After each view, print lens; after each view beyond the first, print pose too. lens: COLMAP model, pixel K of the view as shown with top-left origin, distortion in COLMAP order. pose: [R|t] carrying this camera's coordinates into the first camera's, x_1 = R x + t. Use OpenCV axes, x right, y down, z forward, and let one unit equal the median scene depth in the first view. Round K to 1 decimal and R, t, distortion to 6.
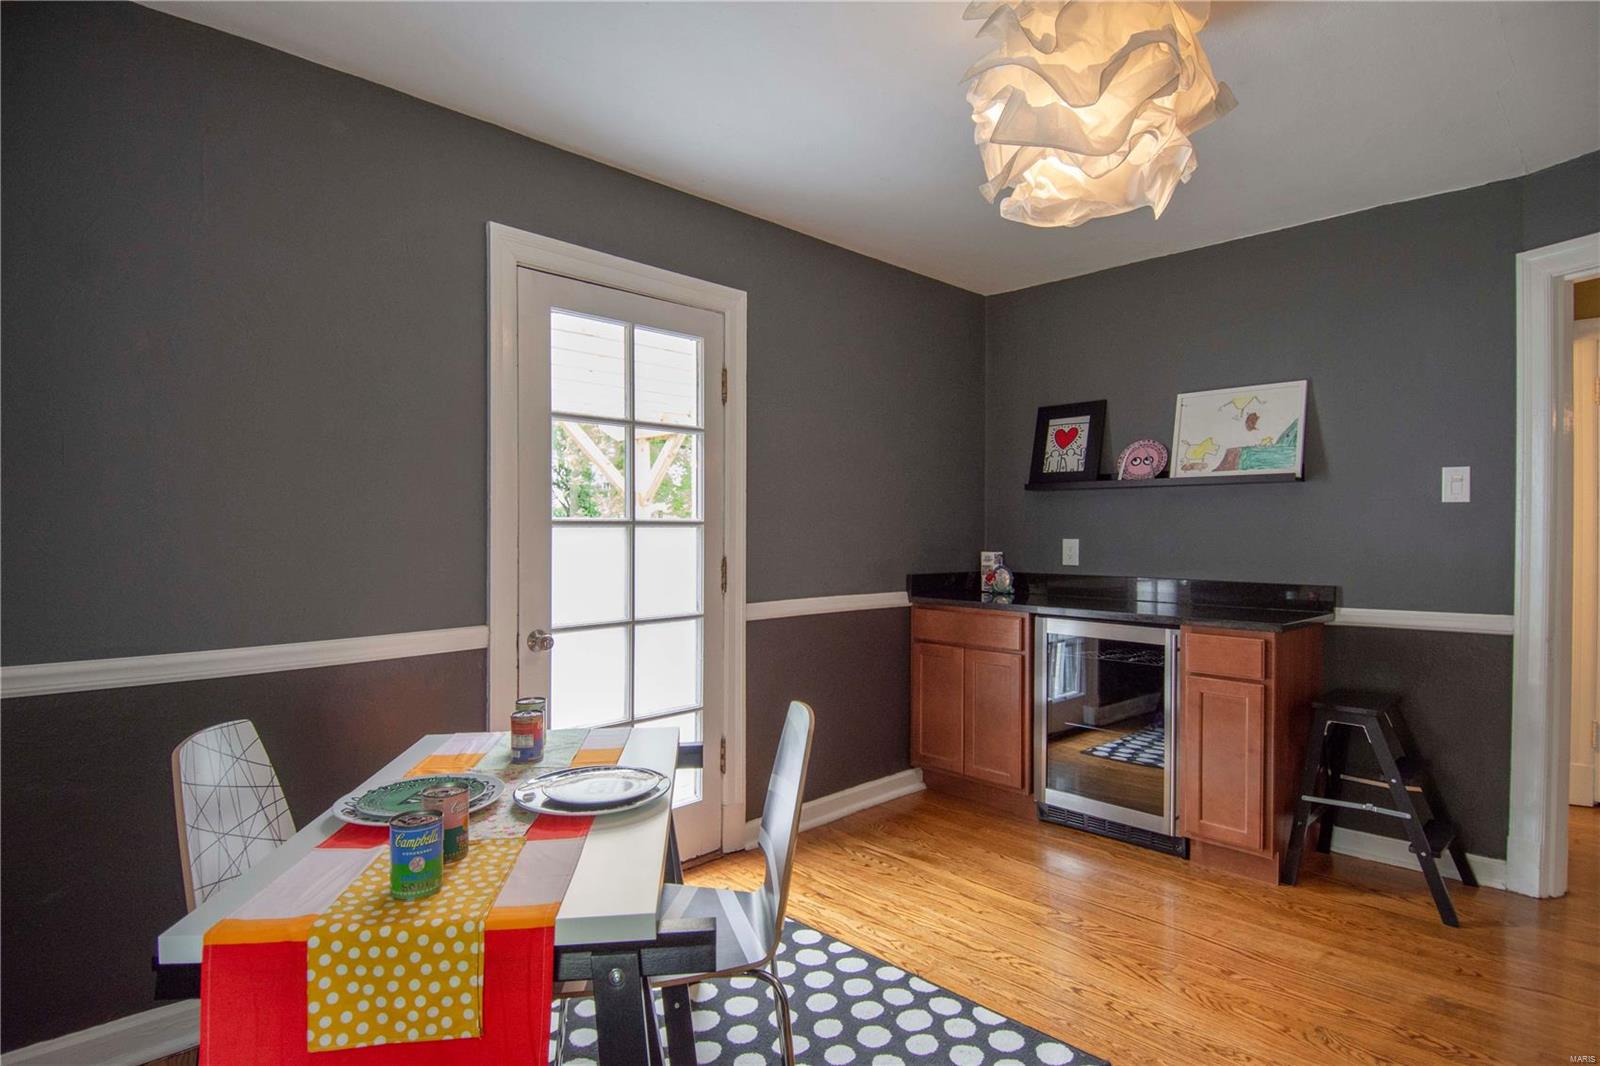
lens RADIAL K [[832.9, 0, 801.9], [0, 832.9, 538.6], [0, 0, 1]] dist [0.053822, -0.060958]
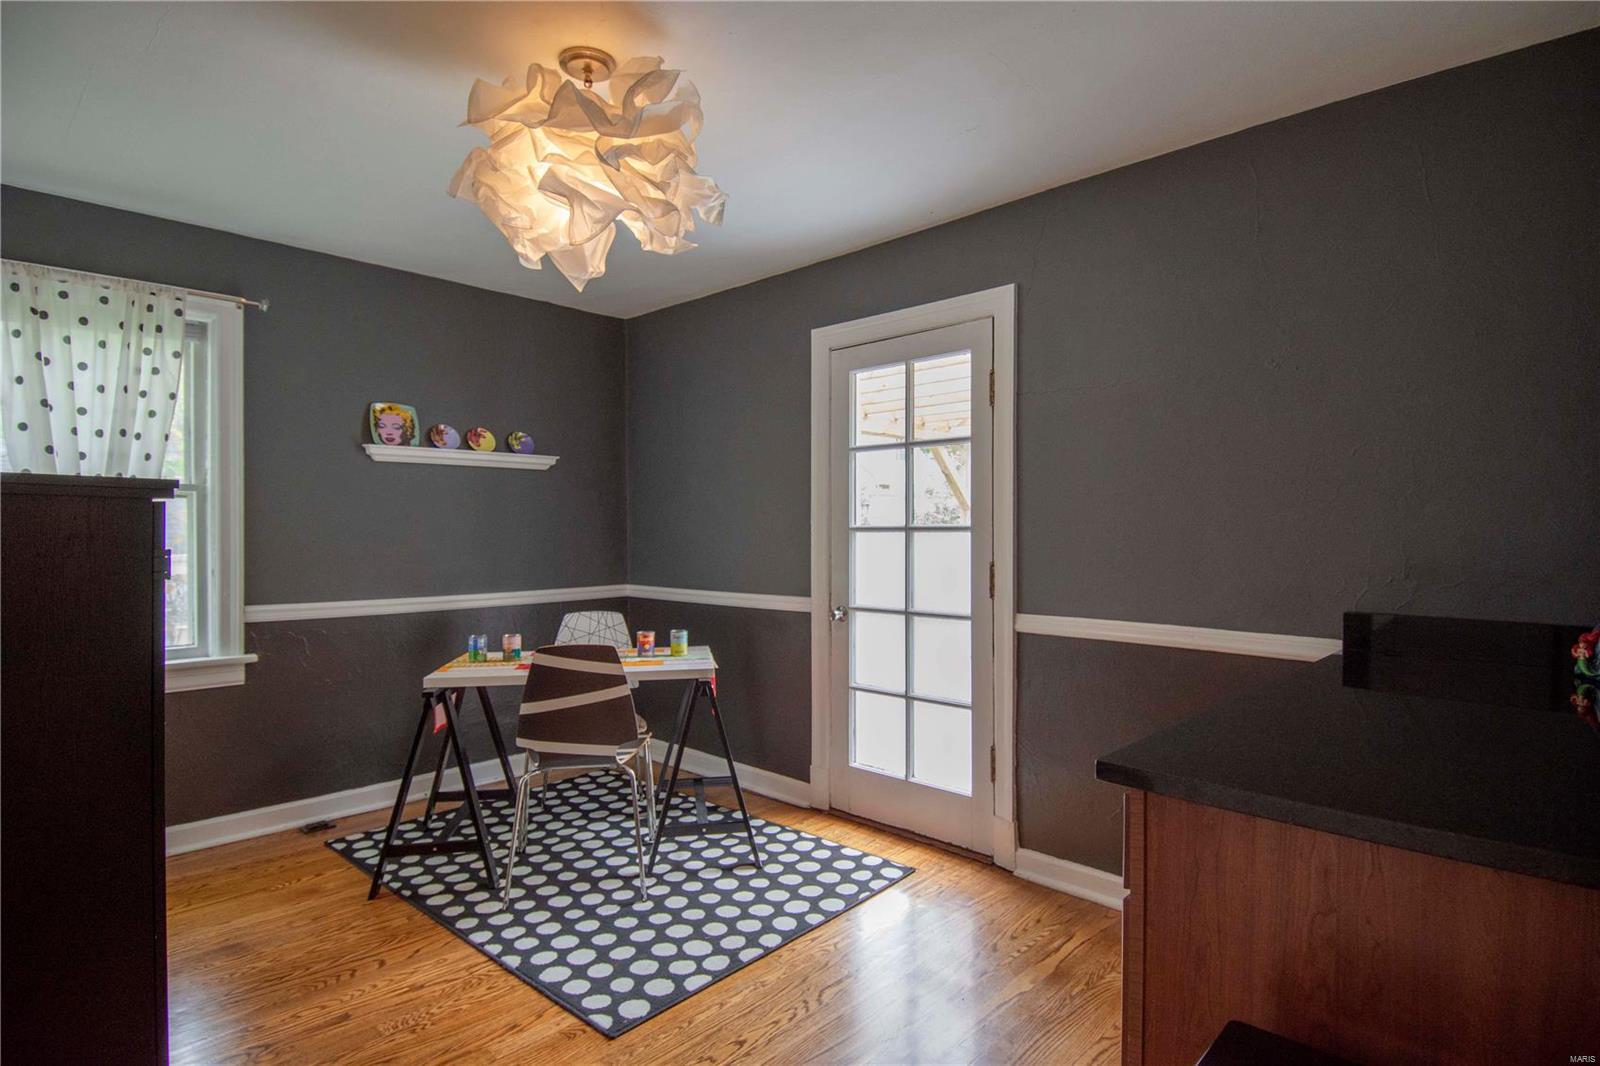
lens RADIAL K [[832.9, 0, 801.9], [0, 832.9, 538.6], [0, 0, 1]] dist [0.053822, -0.060958]
pose [[0.022431, 0.009089, -0.999707, 0.989974], [-0.010677, 0.999904, 0.008852, -0.013925], [0.999691, 0.010476, 0.022526, 0.836317]]
